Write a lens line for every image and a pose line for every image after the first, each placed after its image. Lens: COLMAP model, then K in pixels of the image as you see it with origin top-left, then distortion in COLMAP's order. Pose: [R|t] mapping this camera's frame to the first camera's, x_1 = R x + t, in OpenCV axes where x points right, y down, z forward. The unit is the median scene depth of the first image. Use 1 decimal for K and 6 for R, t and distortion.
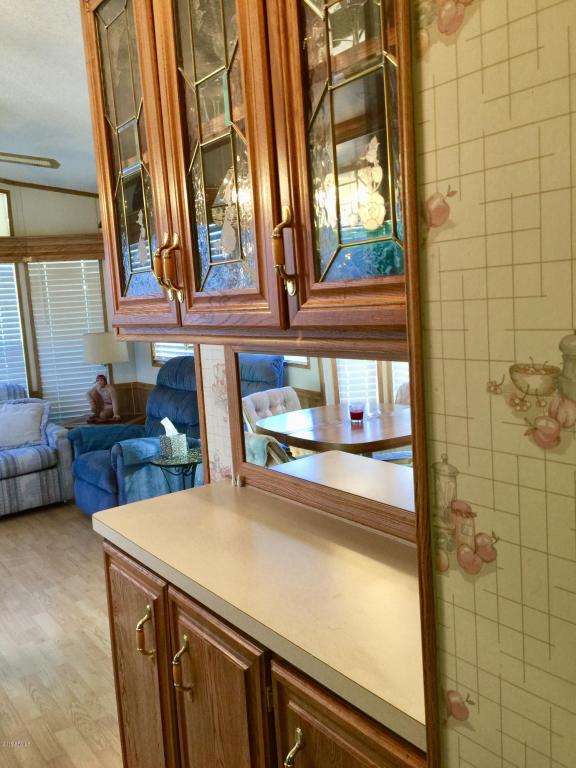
lens RADIAL K [[661.9, 0, 287.0], [0, 661.9, 375.9], [0, 0, 1]] dist [0.086416, -0.133273]
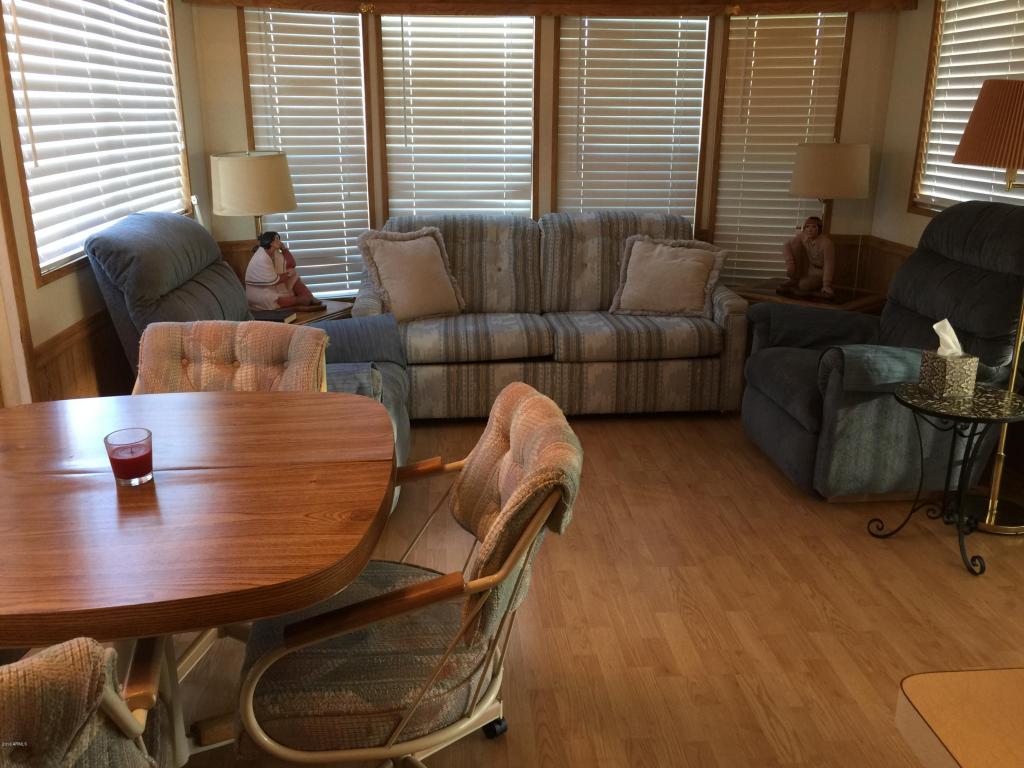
lens RADIAL K [[882.6, 0, 510.0], [0, 882.6, 376.0], [0, 0, 1]] dist [0.086416, -0.133273]
pose [[0.841489, 0.215260, -0.495540, -0.091840], [-0.120265, 0.968819, 0.216624, -0.004045], [0.526719, -0.122691, 0.841139, 0.186966]]
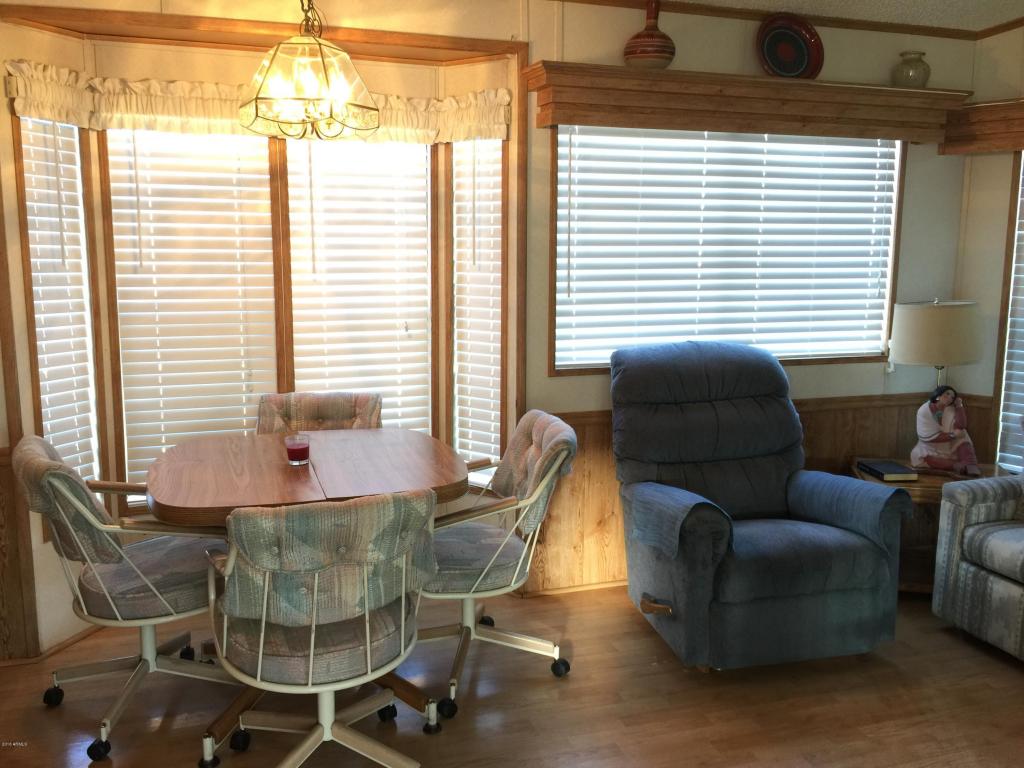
lens RADIAL K [[882.6, 0, 504.5], [0, 882.6, 376.0], [0, 0, 1]] dist [0.086416, -0.133273]
pose [[-0.330214, 0.201653, -0.922114, 0.110298], [-0.098617, 0.964196, 0.246171, -0.087826], [0.938740, 0.172226, -0.298505, 0.657153]]
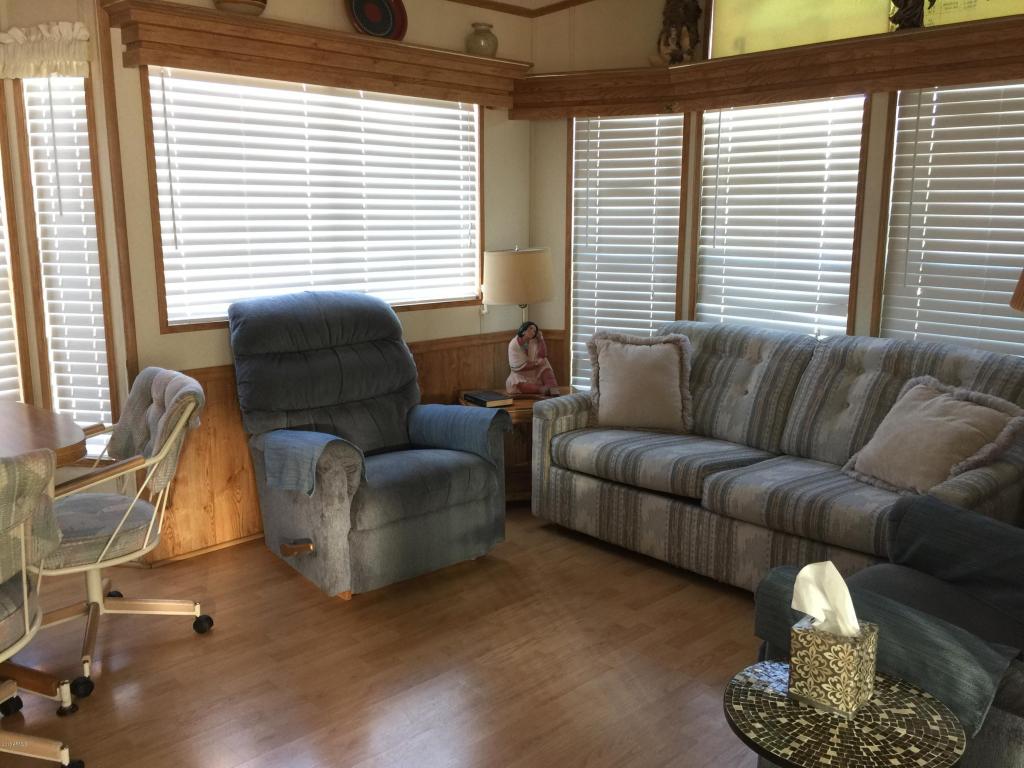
lens RADIAL K [[882.6, 0, 507.4], [0, 882.6, 377.0], [0, 0, 1]] dist [0.086416, -0.133273]
pose [[0.108924, 0.244691, -0.963464, 0.137261], [-0.127994, 0.964615, 0.230513, -0.075023], [0.985775, 0.098209, 0.136389, 0.649364]]
